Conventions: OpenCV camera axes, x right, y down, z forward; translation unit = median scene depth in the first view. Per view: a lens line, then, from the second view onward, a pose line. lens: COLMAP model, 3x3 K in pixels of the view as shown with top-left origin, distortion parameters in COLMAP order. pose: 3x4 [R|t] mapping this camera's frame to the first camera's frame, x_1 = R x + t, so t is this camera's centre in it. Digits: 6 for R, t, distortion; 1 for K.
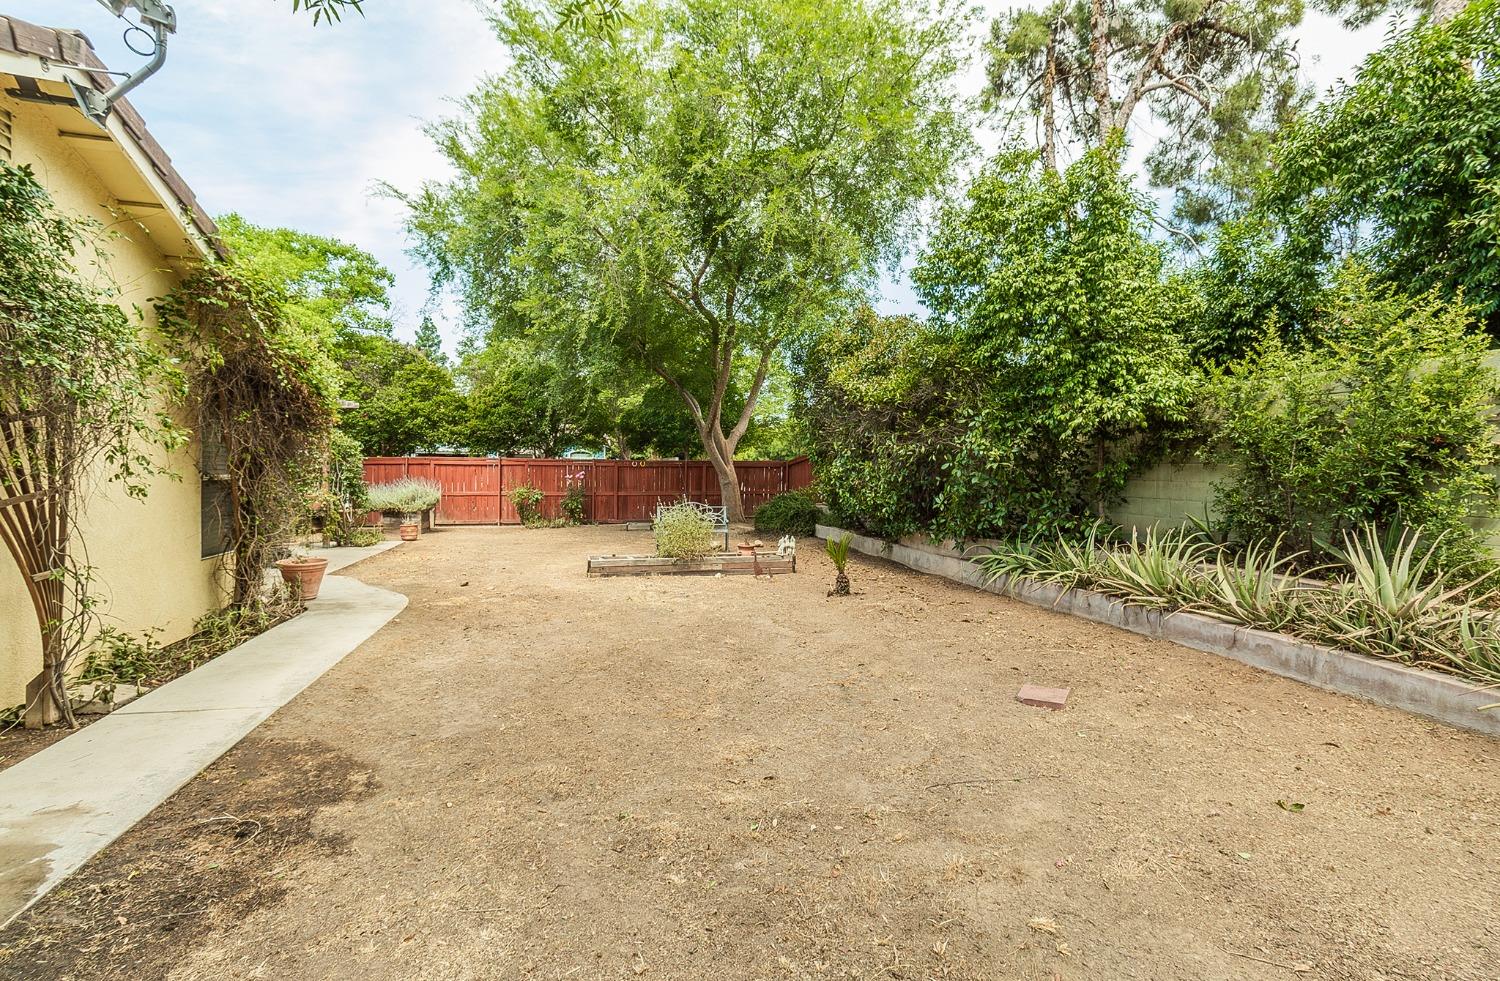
lens RADIAL K [[679.2, 0, 754.0], [0, 679.2, 482.9], [0, 0, 1]] dist [0.002020, 0.000346]
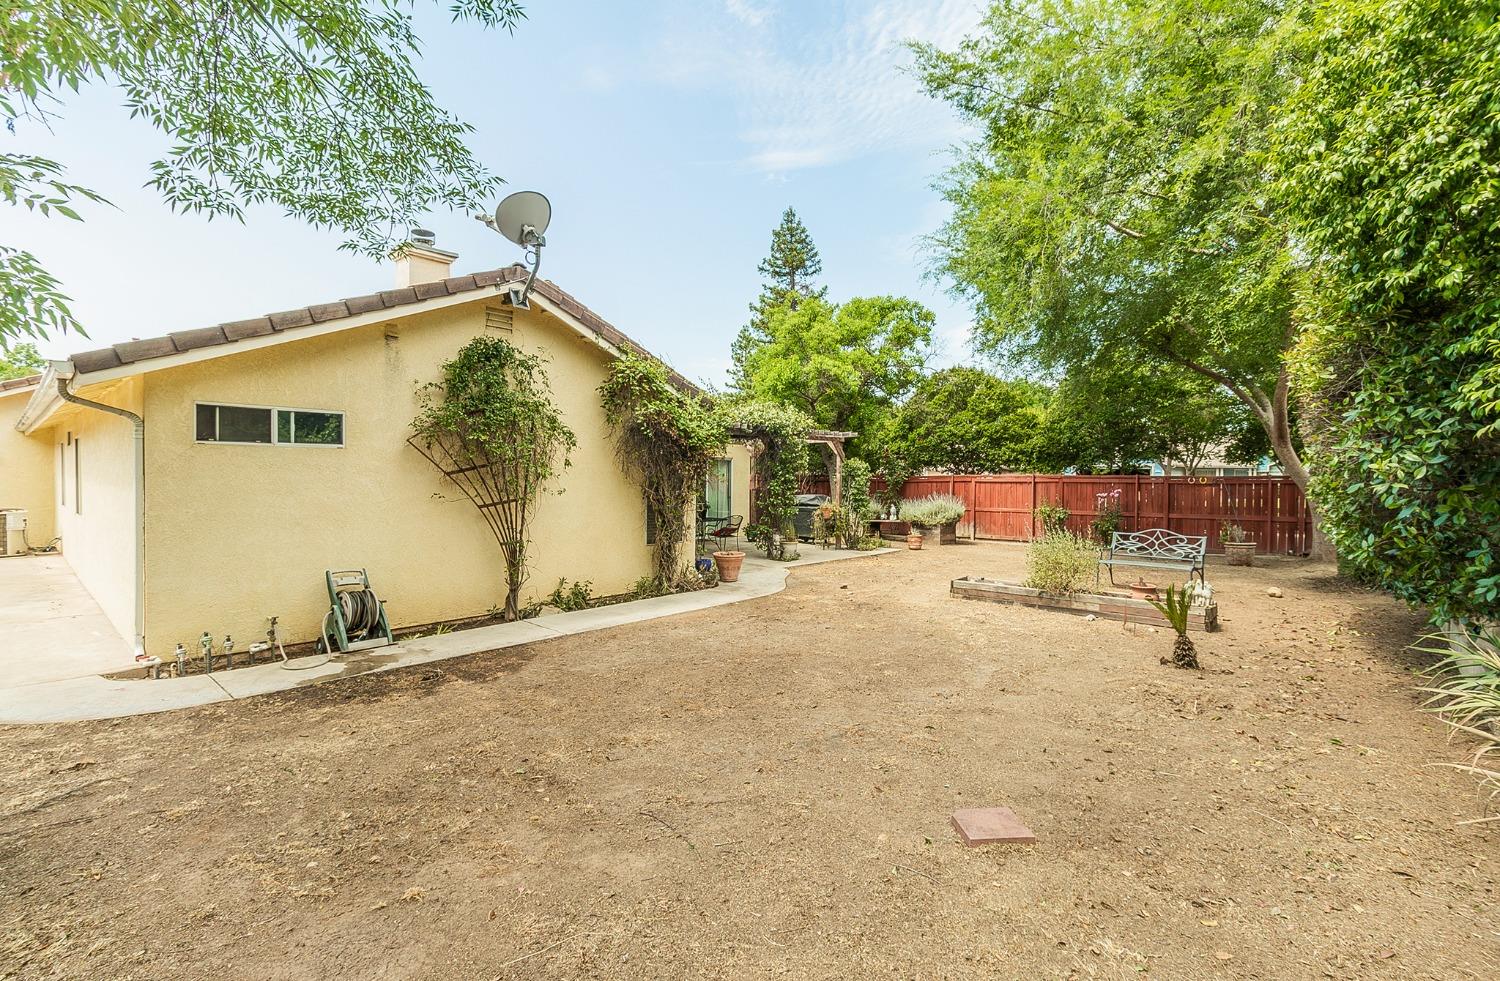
lens RADIAL K [[679.2, 0, 754.6], [0, 679.2, 492.4], [0, 0, 1]] dist [0.002020, 0.000346]
pose [[0.569267, 0.009941, -0.822092, 0.982823], [-0.016413, 0.999865, 0.000725, -0.025334], [0.821989, 0.013080, 0.569354, 0.466592]]
